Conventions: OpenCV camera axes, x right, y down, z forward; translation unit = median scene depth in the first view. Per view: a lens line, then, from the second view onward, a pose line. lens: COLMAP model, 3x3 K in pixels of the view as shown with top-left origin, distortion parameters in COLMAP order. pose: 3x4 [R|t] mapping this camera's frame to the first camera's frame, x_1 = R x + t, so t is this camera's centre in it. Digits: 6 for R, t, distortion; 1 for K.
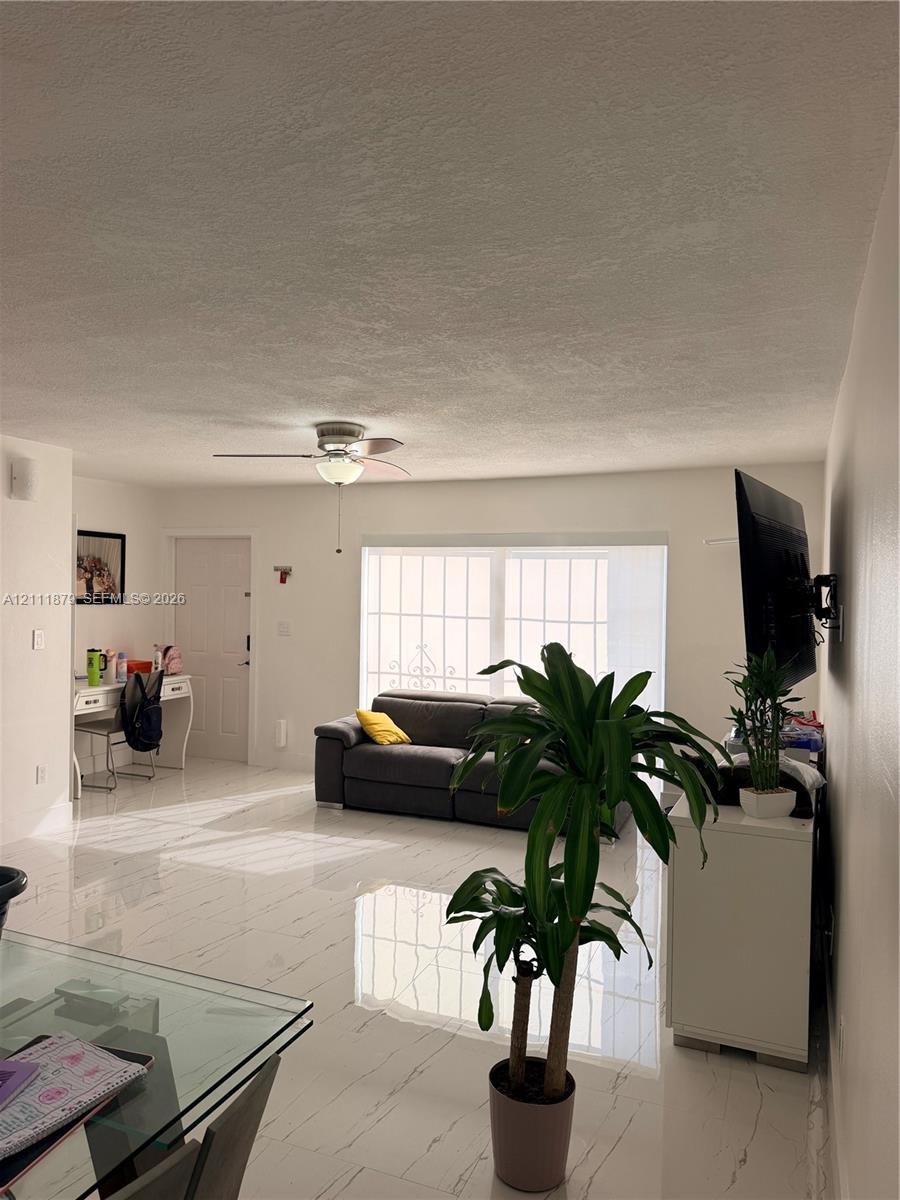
lens RADIAL K [[836.4, 0, 435.1], [0, 836.4, 599.2], [0, 0, 1]] dist [0.055995, -0.071439]
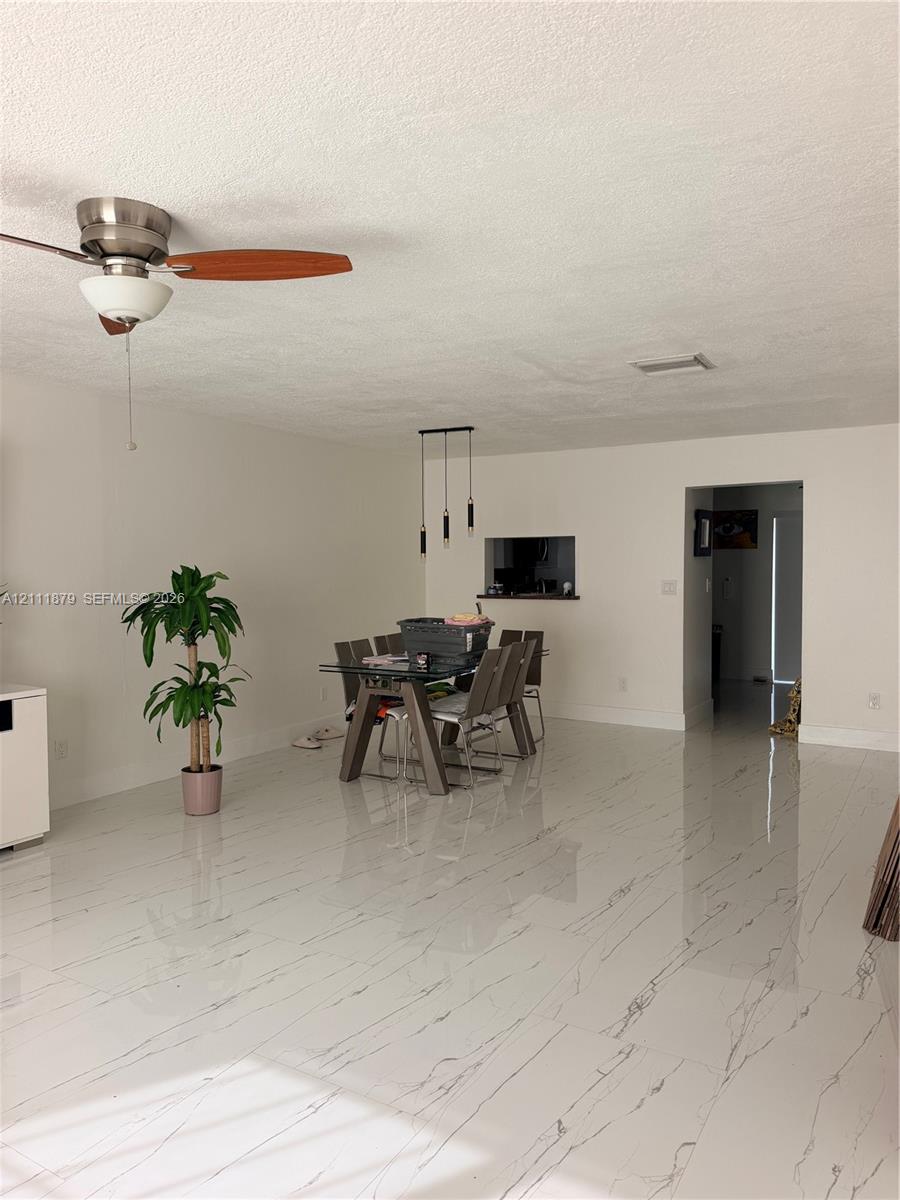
lens RADIAL K [[836.4, 0, 435.1], [0, 836.4, 599.2], [0, 0, 1]] dist [0.055995, -0.071439]
pose [[-0.988916, -0.015115, 0.147702, -0.377094], [-0.007146, 0.998497, 0.054335, 0.008933], [-0.148301, 0.052677, -0.987538, 1.452881]]
